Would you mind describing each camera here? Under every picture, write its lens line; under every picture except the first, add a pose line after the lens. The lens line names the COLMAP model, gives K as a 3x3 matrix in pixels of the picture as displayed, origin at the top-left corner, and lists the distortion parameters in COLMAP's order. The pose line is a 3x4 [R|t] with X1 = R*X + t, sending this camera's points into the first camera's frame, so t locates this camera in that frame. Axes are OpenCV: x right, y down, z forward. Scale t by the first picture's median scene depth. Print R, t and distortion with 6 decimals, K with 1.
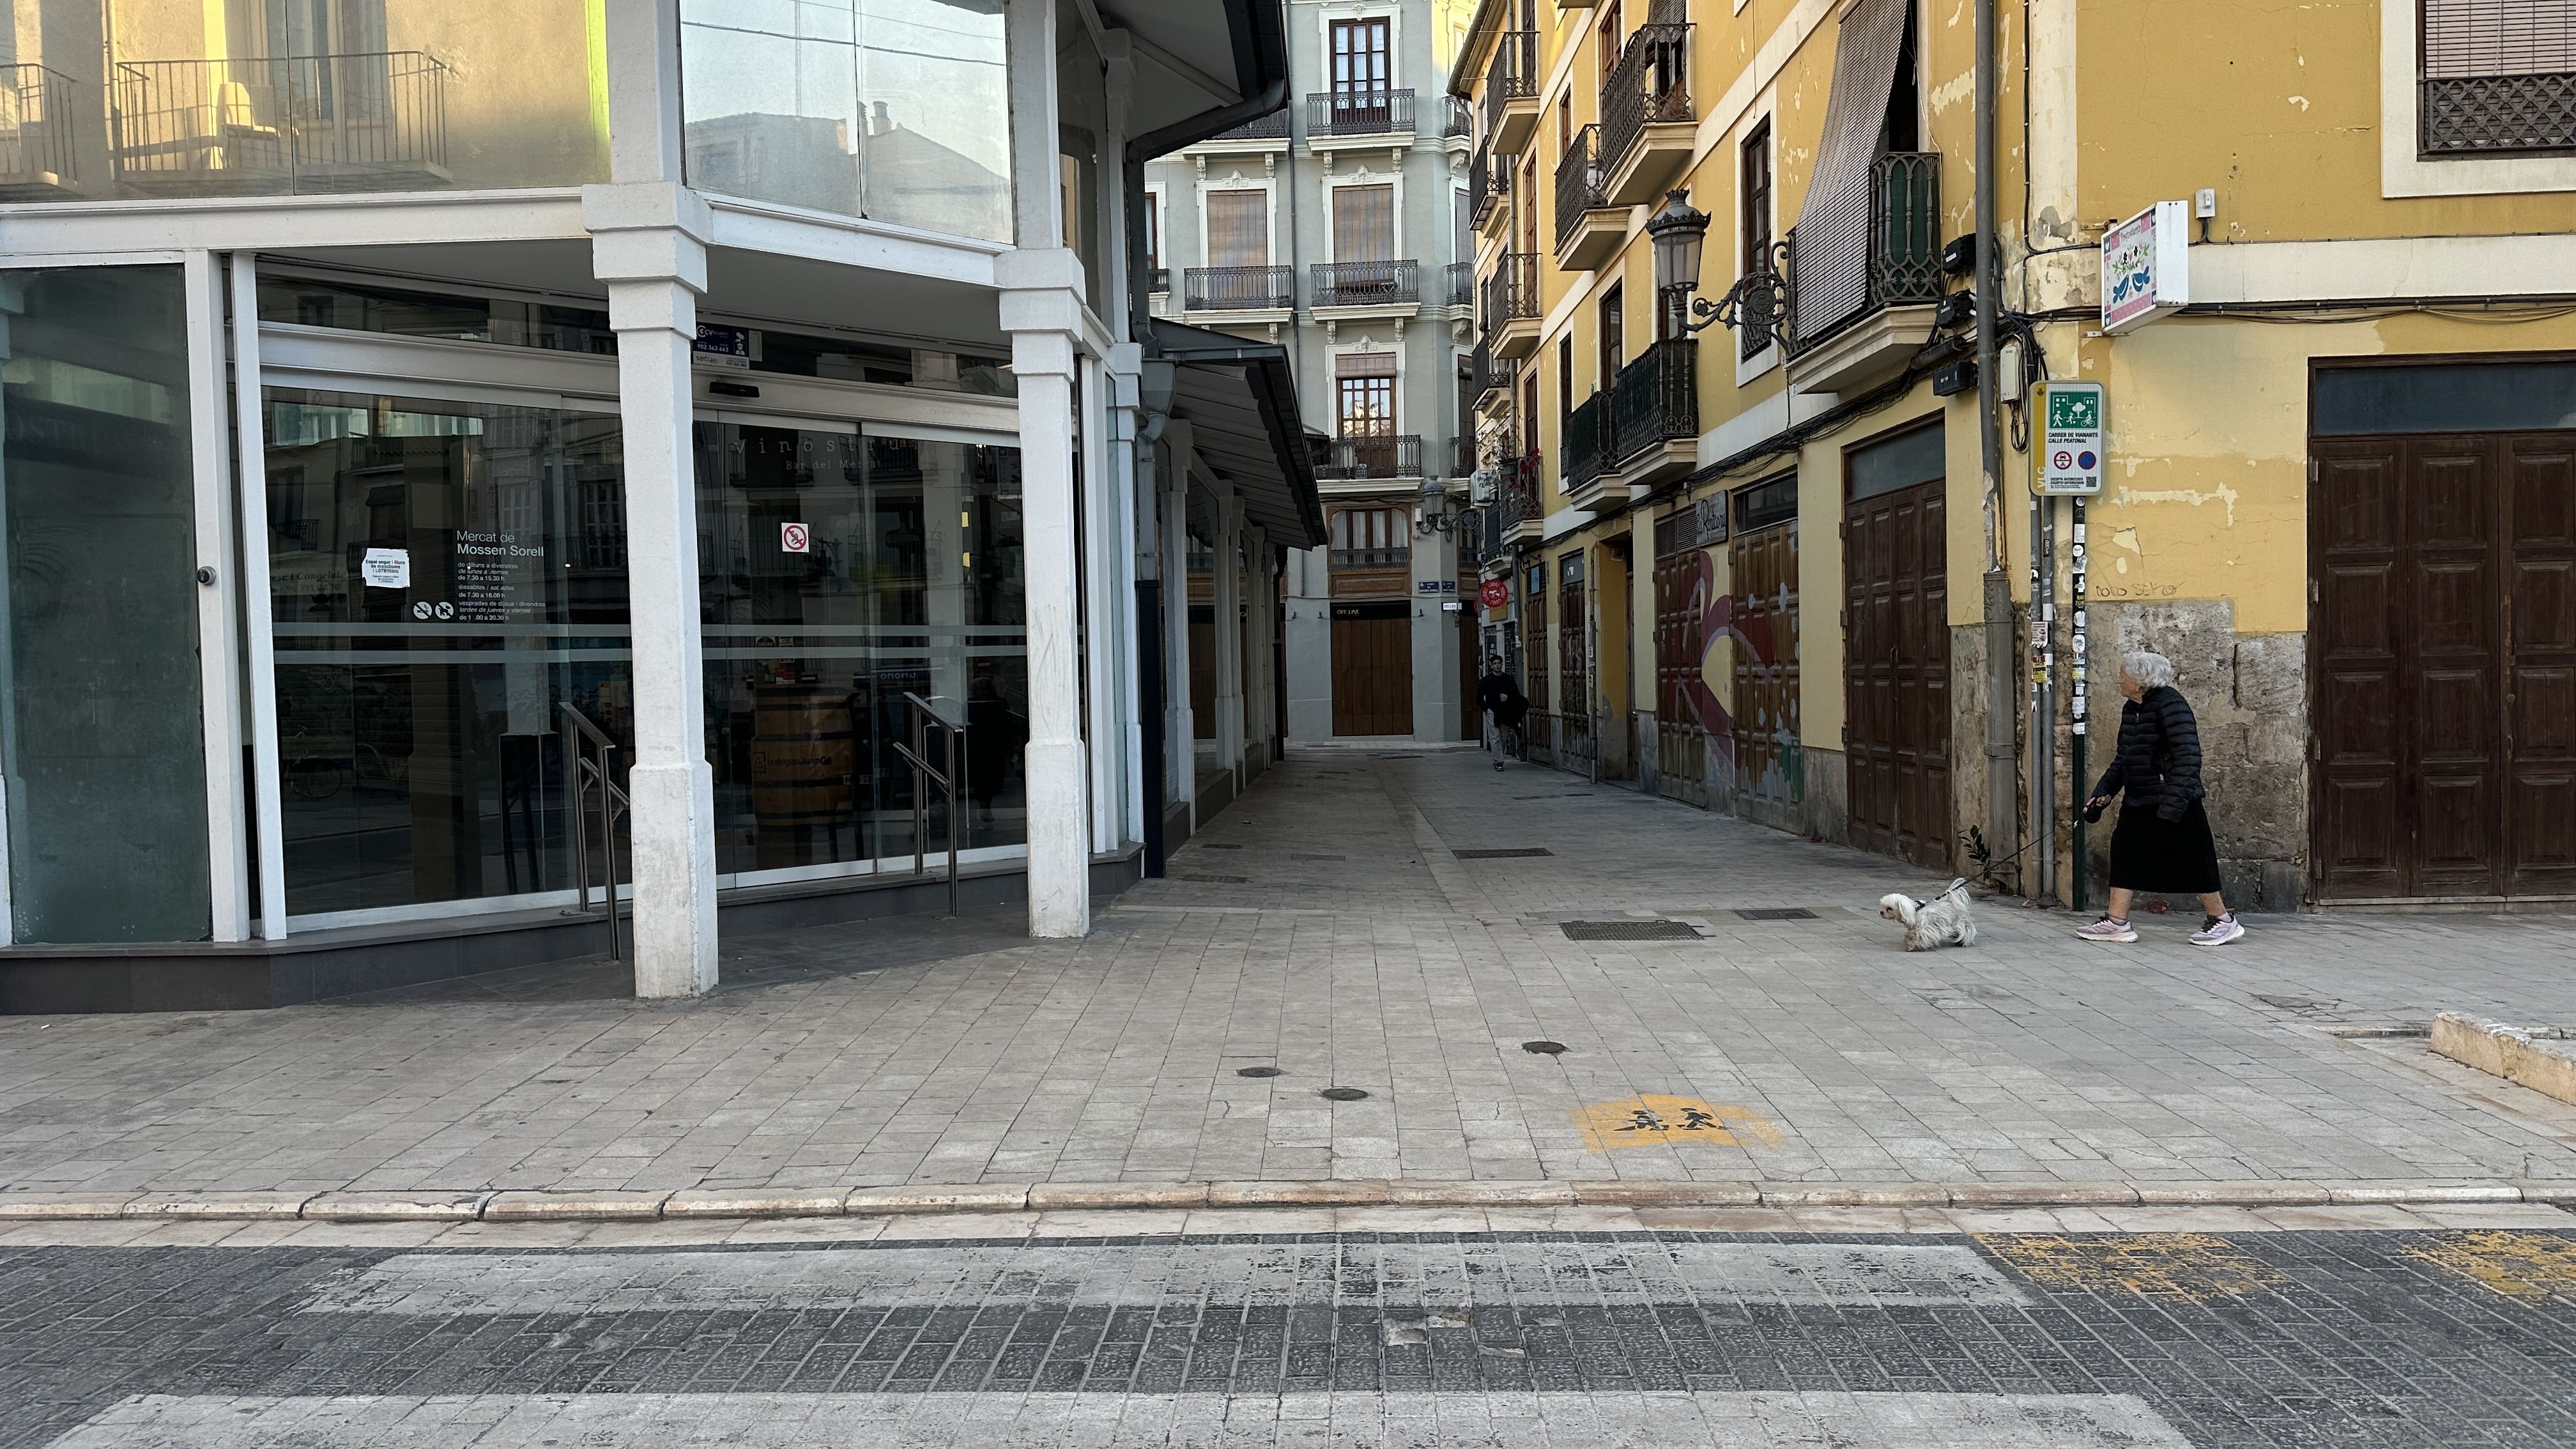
lens RADIAL K [[1804.0, 0, 1294.5], [0, 1804.0, 728.3], [0, 0, 1]] dist [0.056926, -0.061099]
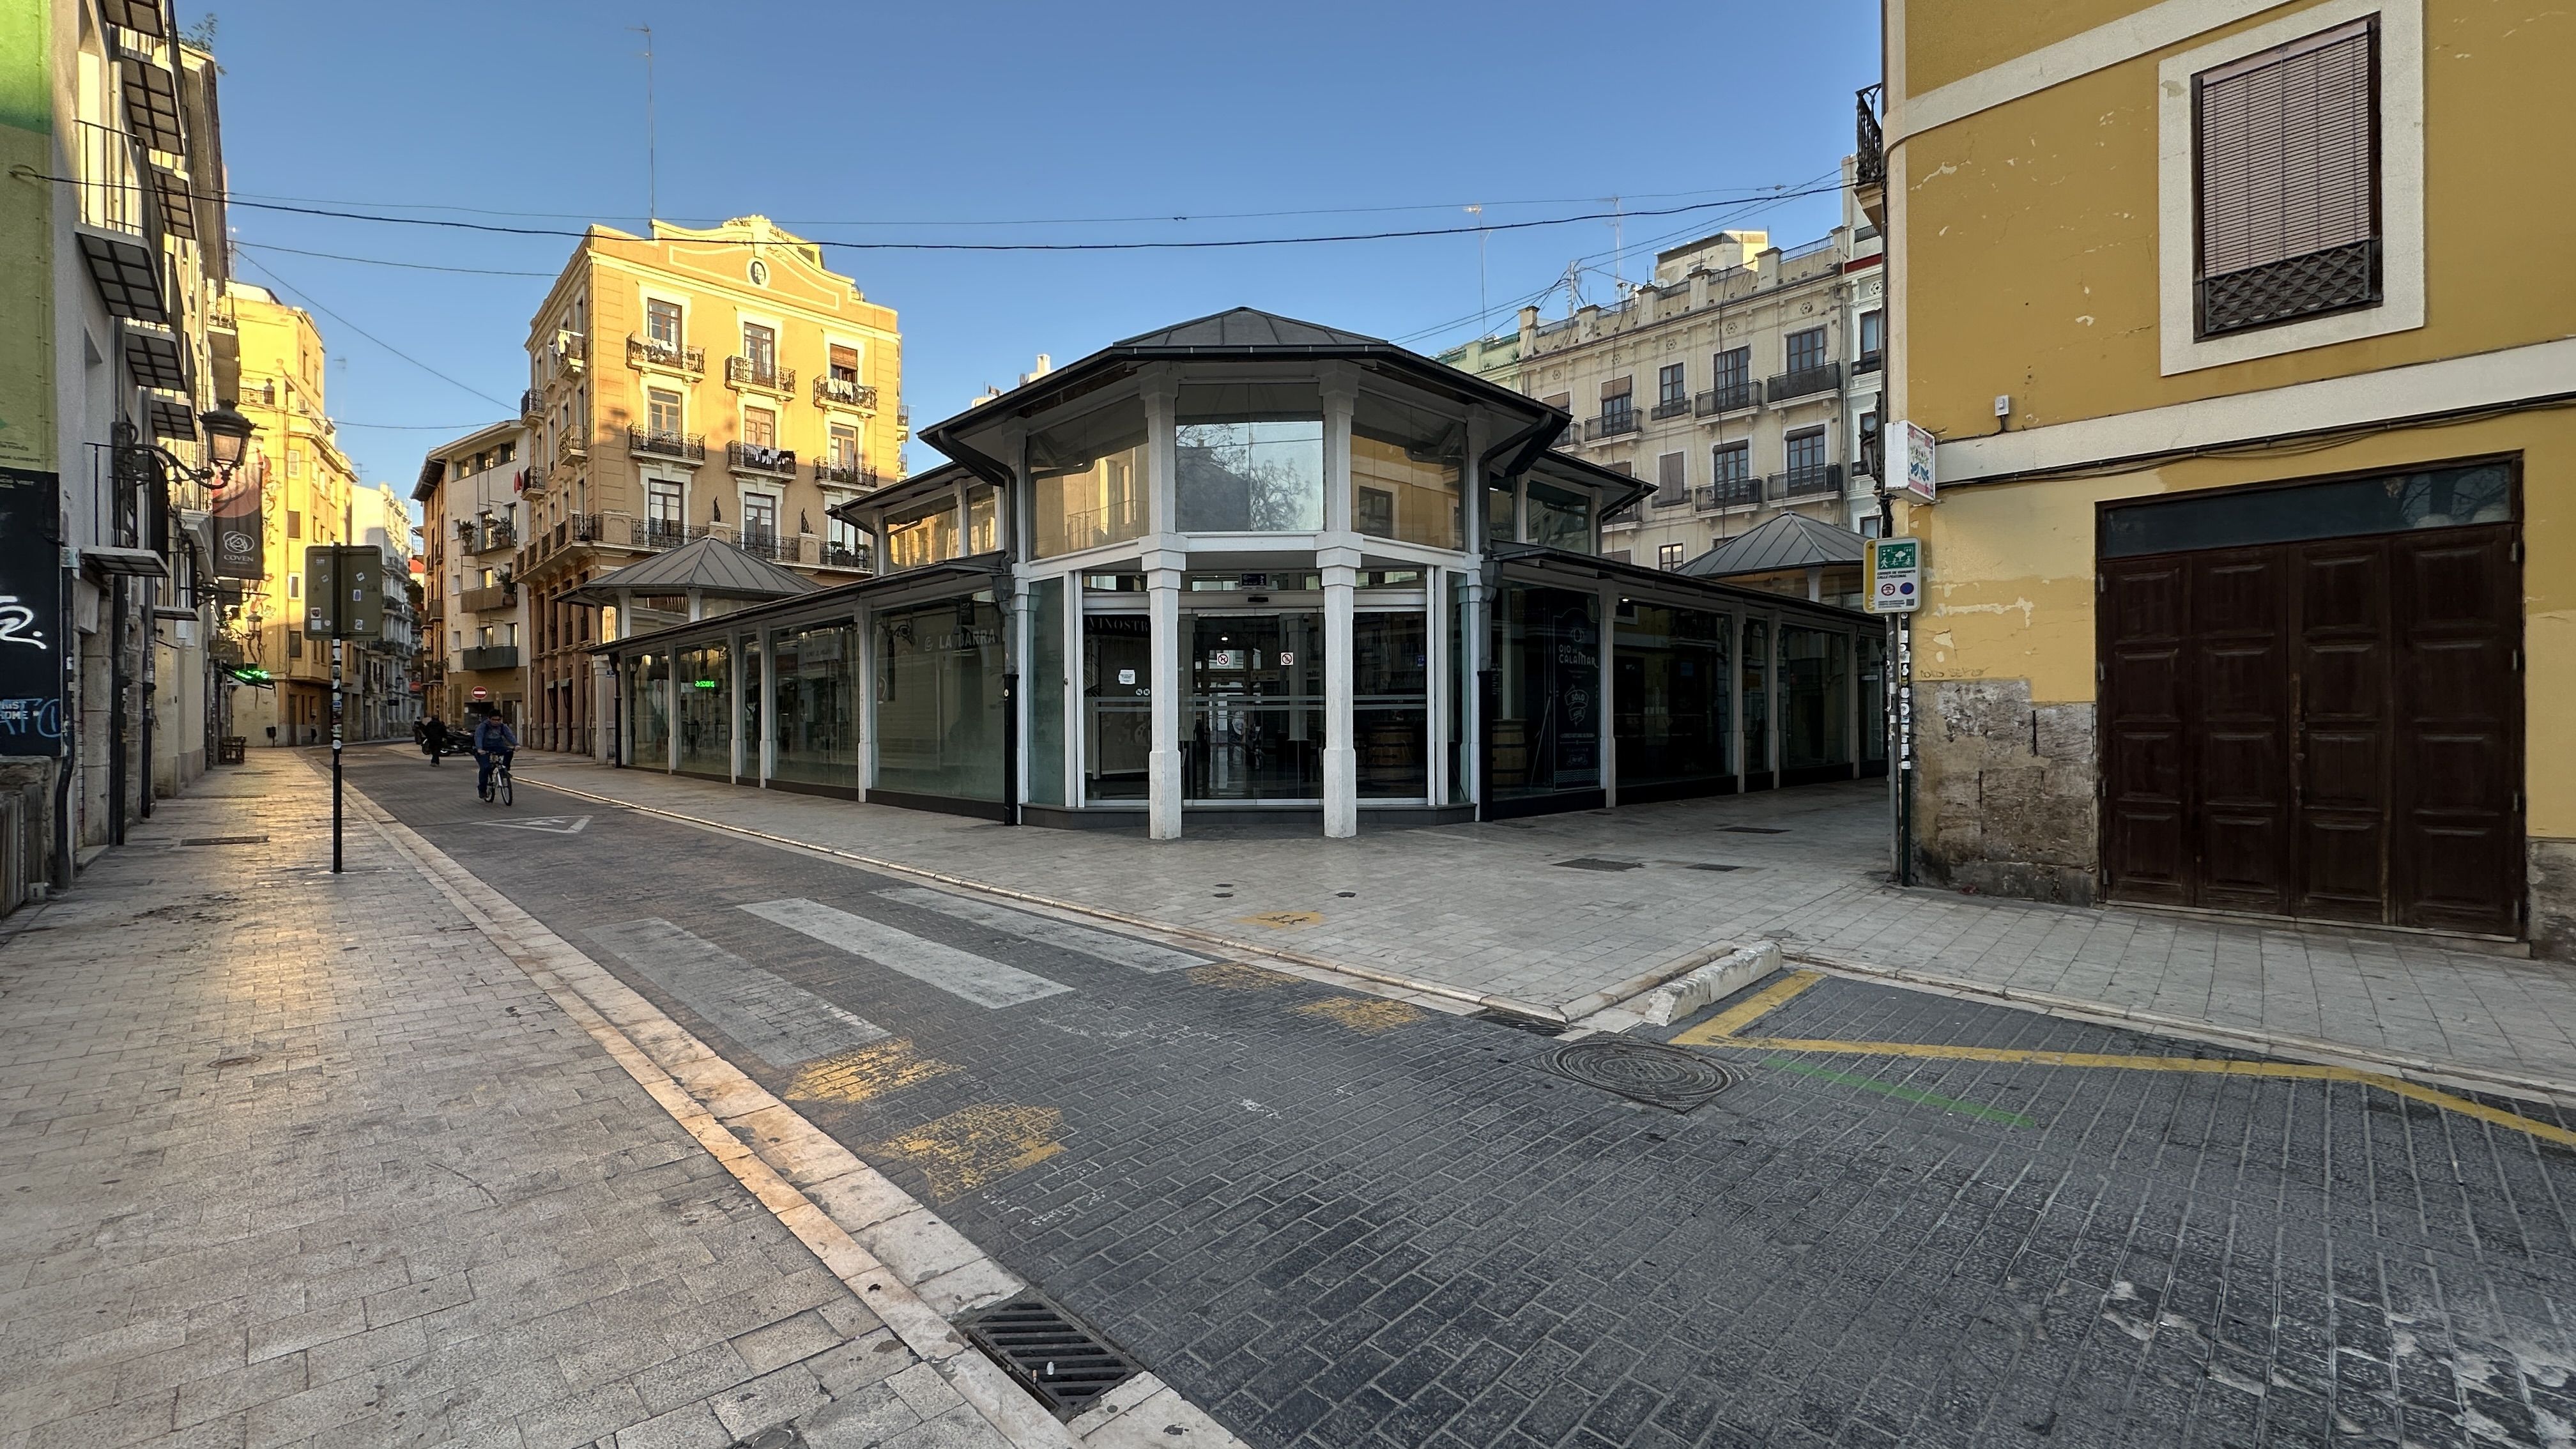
lens RADIAL K [[1025.4, 0, 1287.7], [0, 1025.4, 716.1], [0, 0, 1]] dist [0.002418, 0.000038]
pose [[0.728246, 0.013320, -0.685187, 0.642049], [-0.030043, 0.999470, -0.012502, -0.014411], [0.684657, 0.029690, 0.728260, 0.025993]]
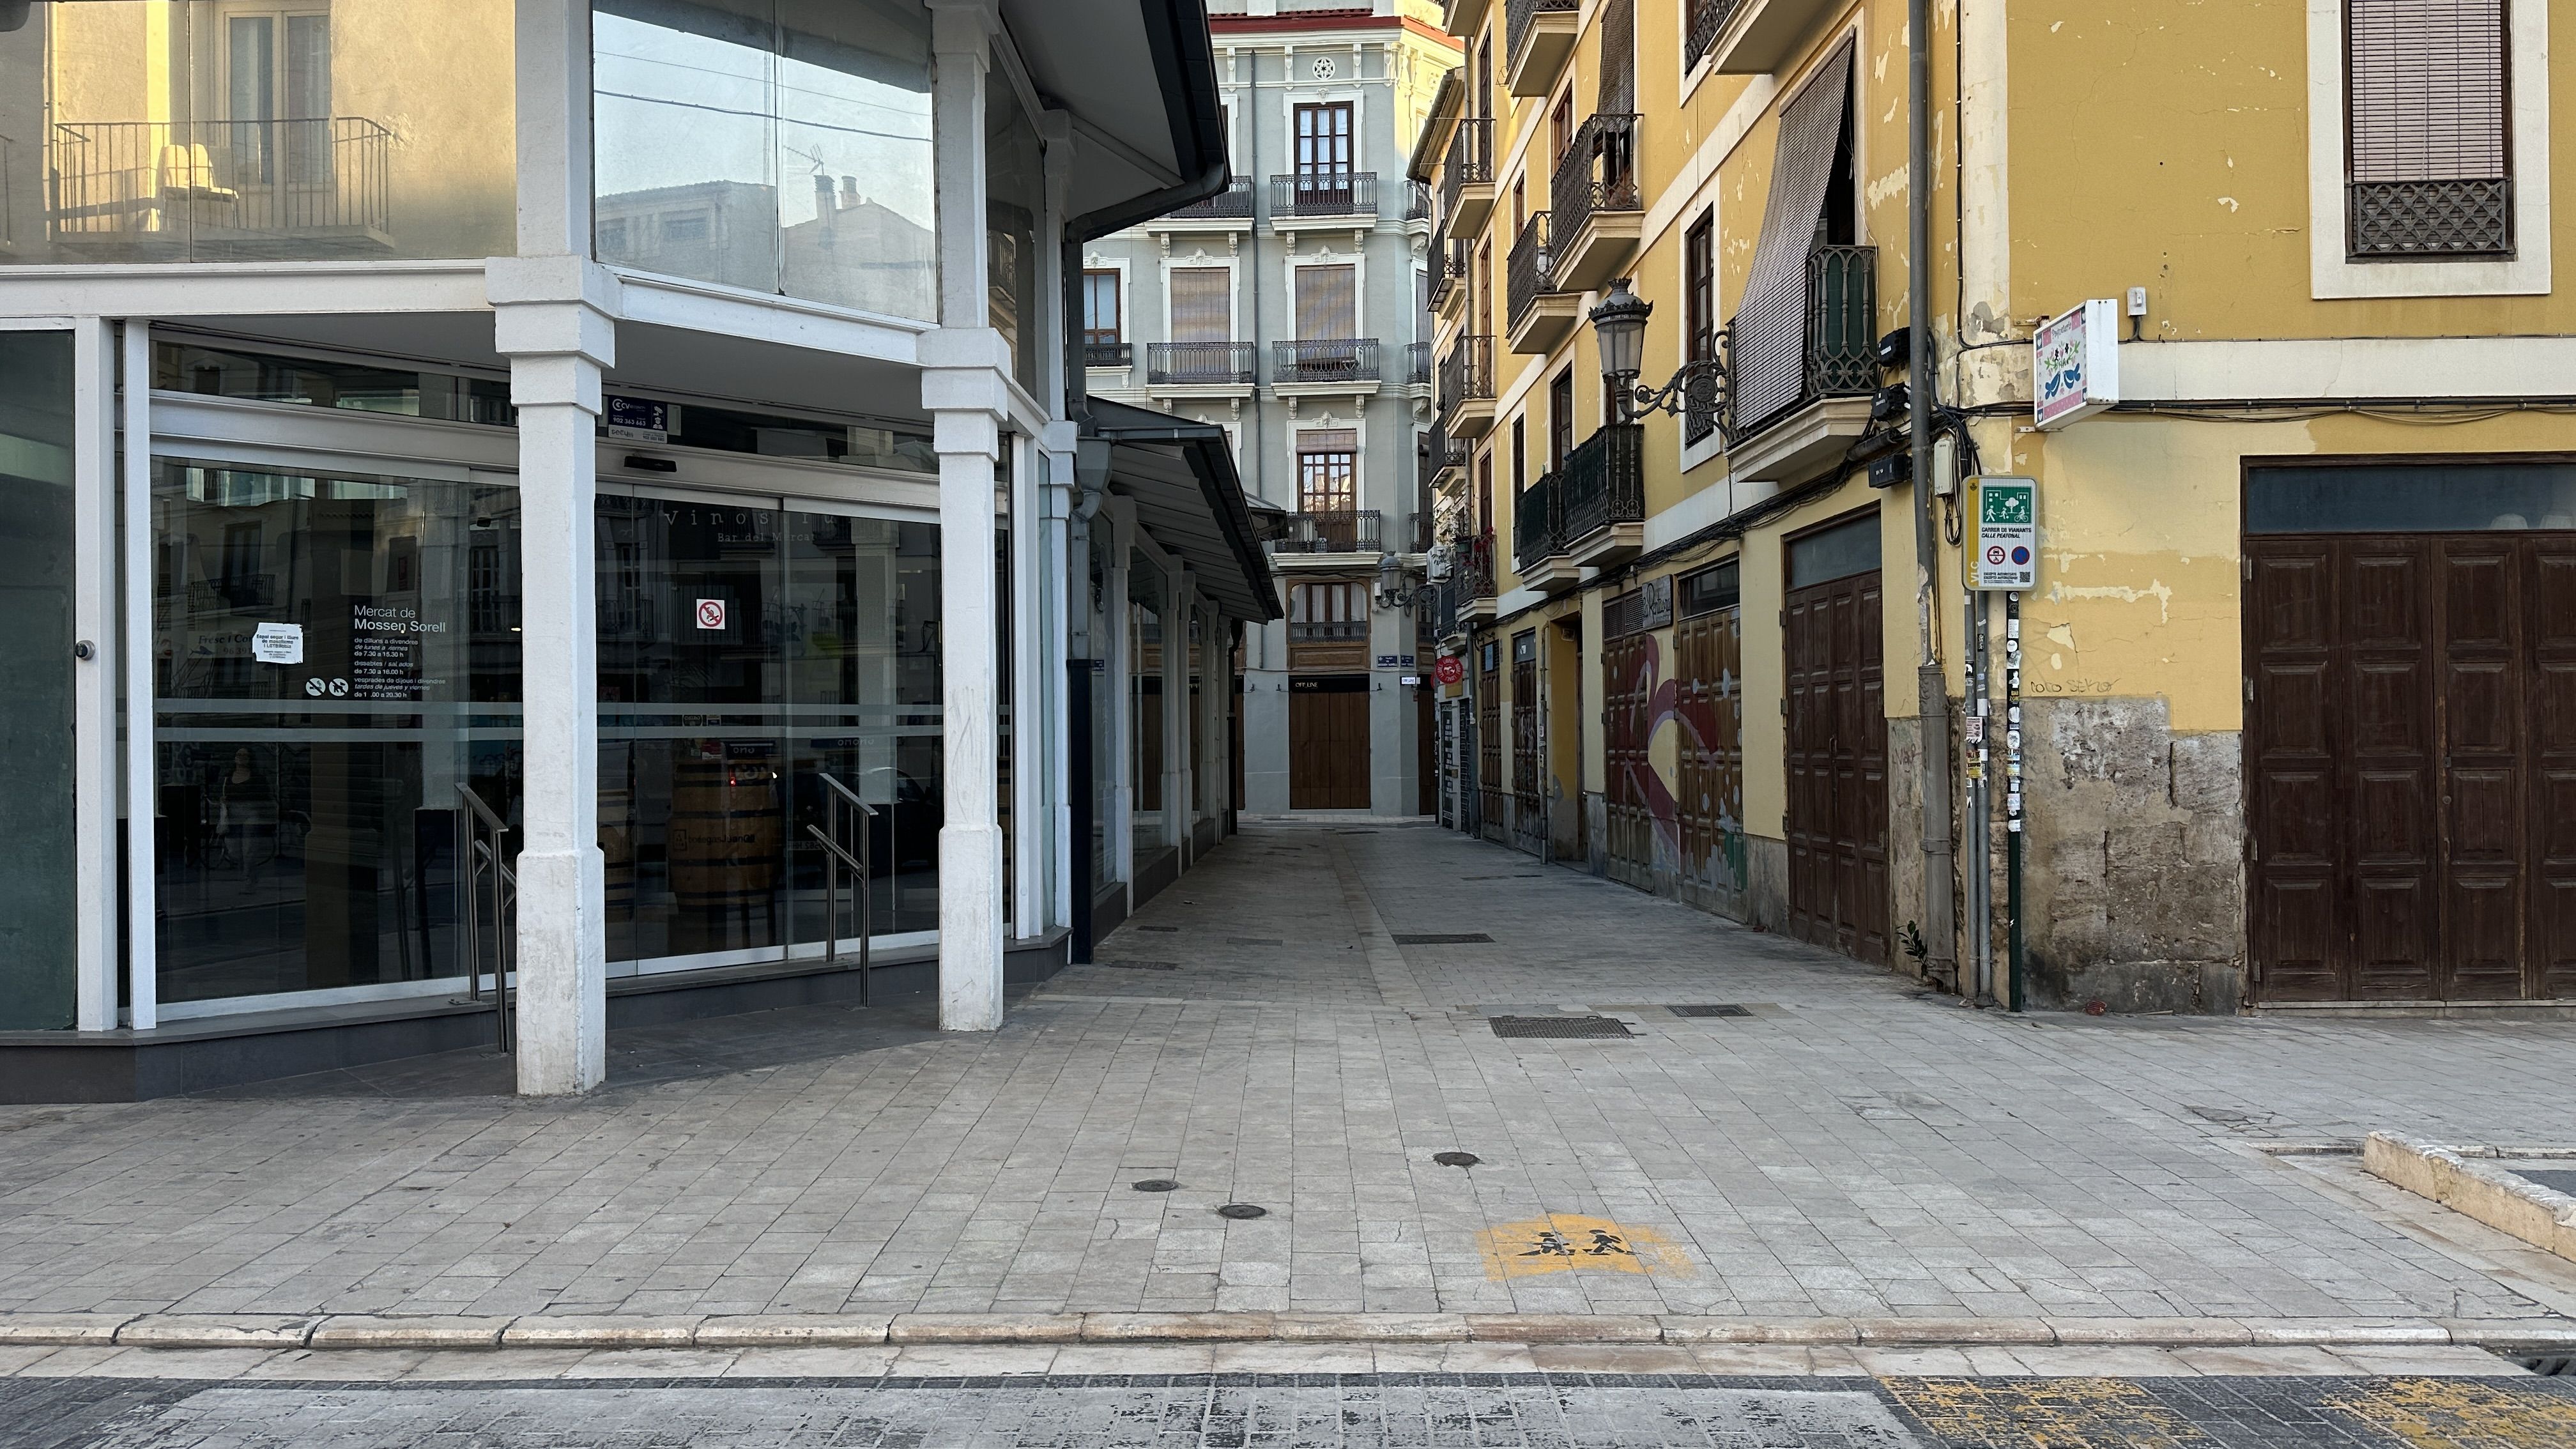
lens RADIAL K [[1801.1, 0, 1291.2], [0, 1801.1, 721.3], [0, 0, 1]] dist [0.060103, -0.066869]
pose [[0.999784, 0.012501, 0.016575, 0.021706], [-0.011791, 0.999037, -0.042254, -0.010016], [-0.017087, 0.042049, 0.998969, 0.019941]]
